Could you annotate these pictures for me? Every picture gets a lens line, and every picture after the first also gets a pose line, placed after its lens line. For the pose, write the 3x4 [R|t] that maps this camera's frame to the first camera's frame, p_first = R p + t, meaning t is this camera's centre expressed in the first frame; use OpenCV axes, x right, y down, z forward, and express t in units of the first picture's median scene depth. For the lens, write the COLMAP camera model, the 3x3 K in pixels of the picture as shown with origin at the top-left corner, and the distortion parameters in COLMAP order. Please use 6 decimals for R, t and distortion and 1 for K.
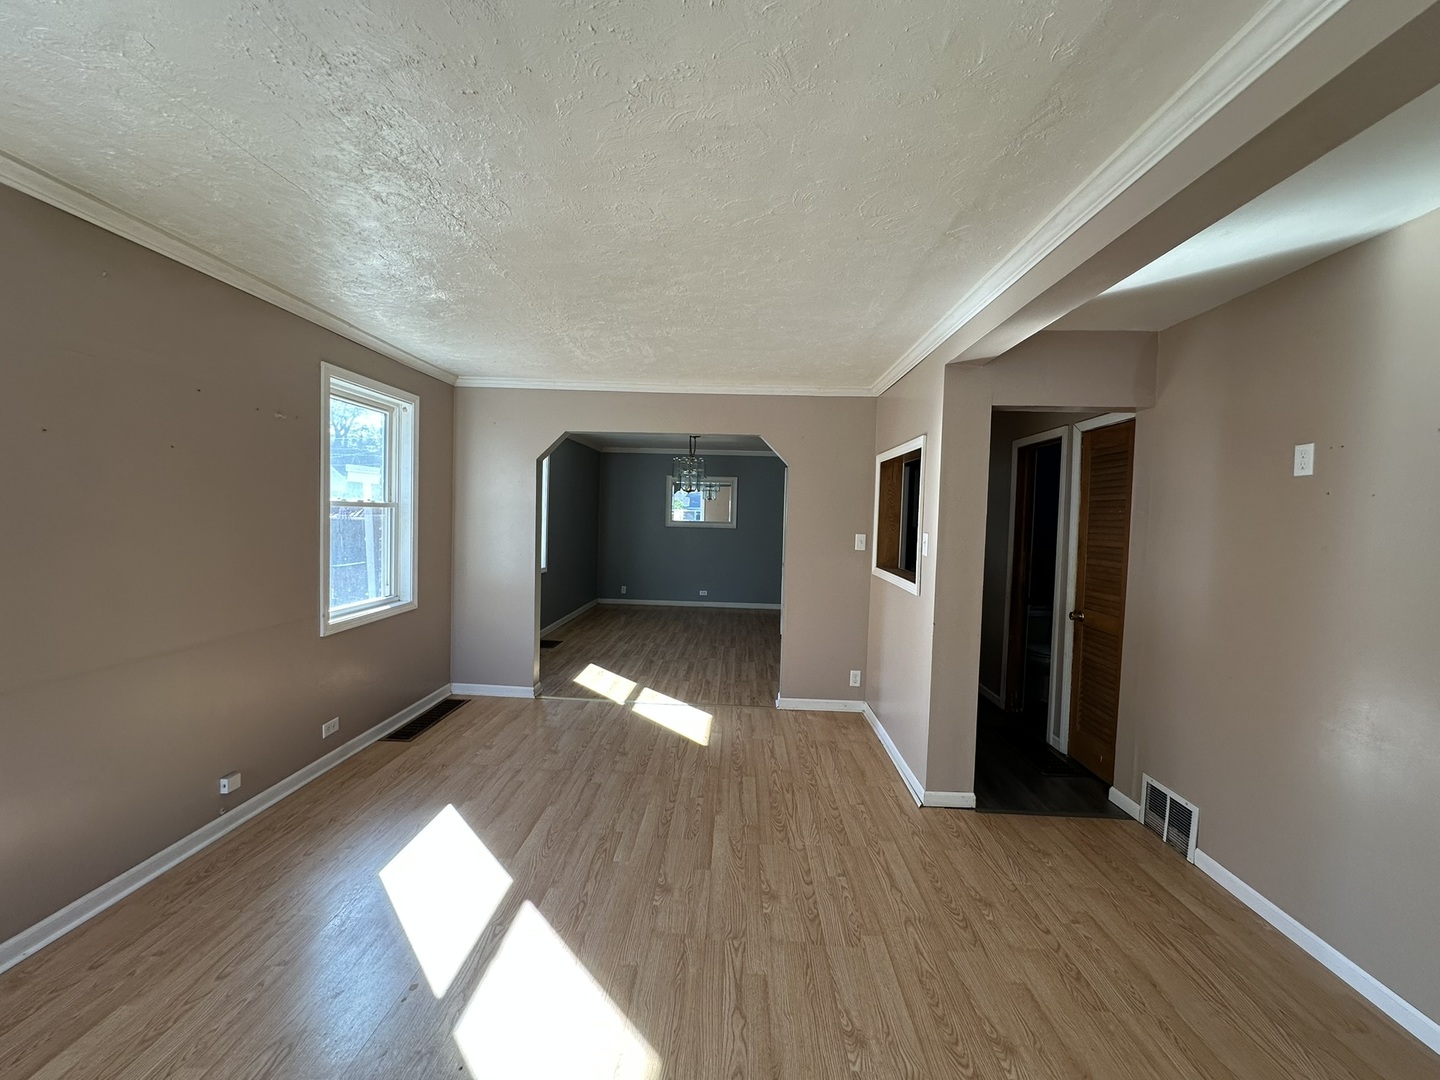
lens RADIAL K [[573.8, 0, 719.9], [0, 573.8, 537.7], [0, 0, 1]] dist [0.004204, 0.000536]
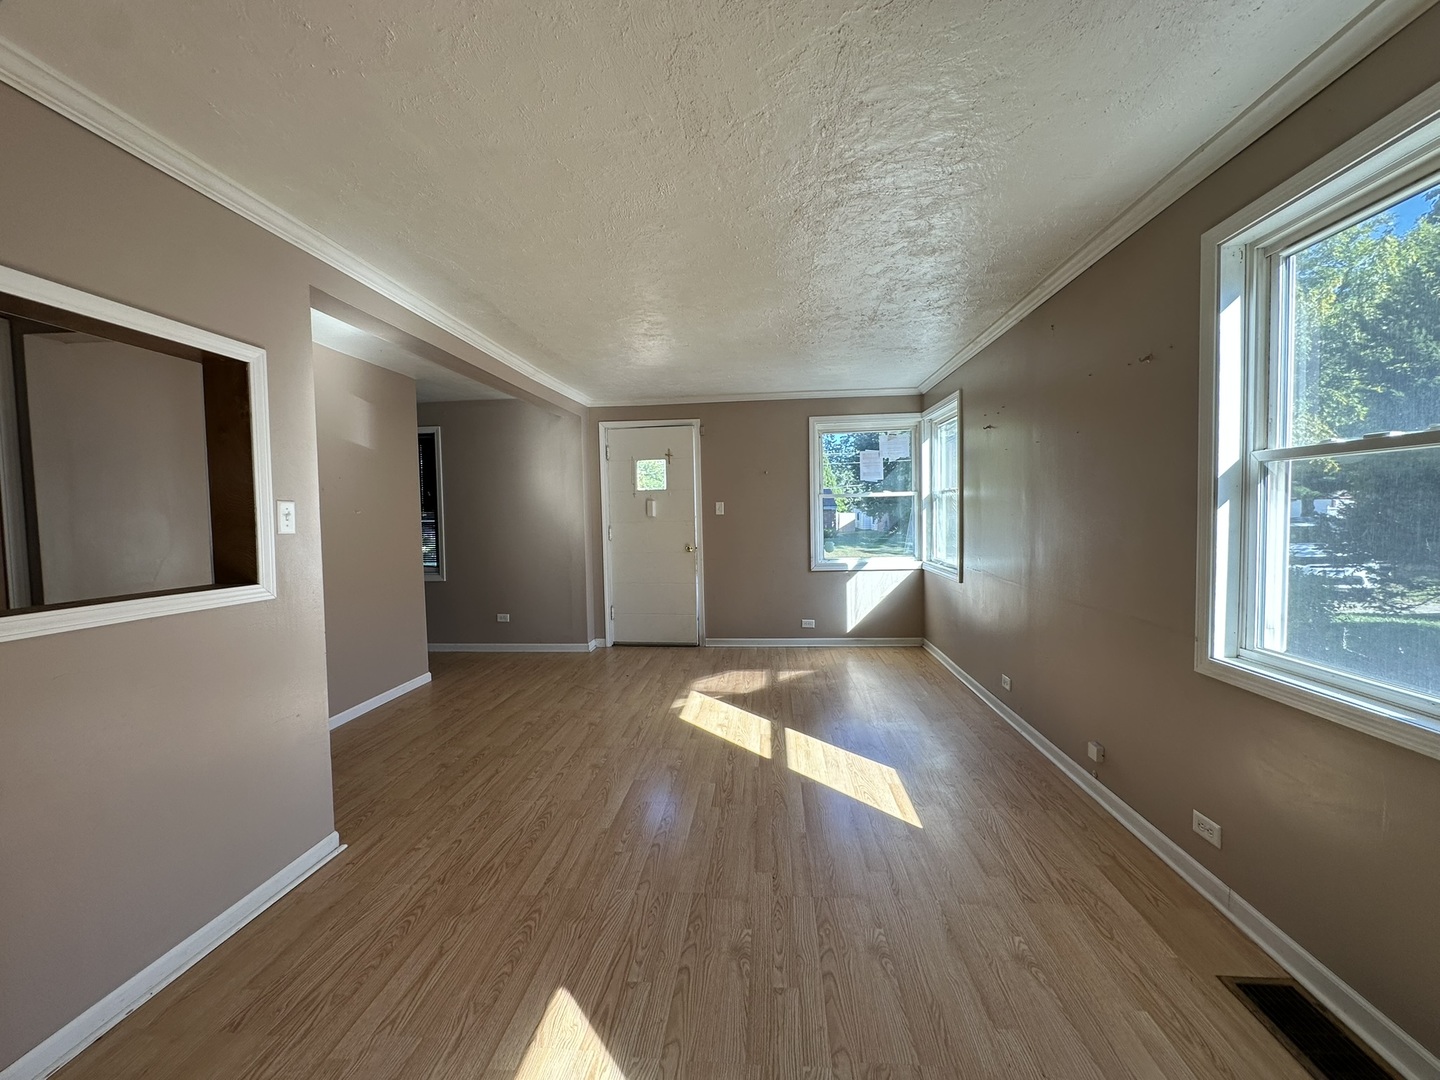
lens RADIAL K [[573.8, 0, 719.1], [0, 573.8, 538.2], [0, 0, 1]] dist [0.004204, 0.000536]
pose [[-0.998381, -0.010579, 0.055882, -0.214622], [-0.005704, 0.996220, 0.086679, -0.029320], [-0.056588, 0.086220, -0.994668, 1.793033]]
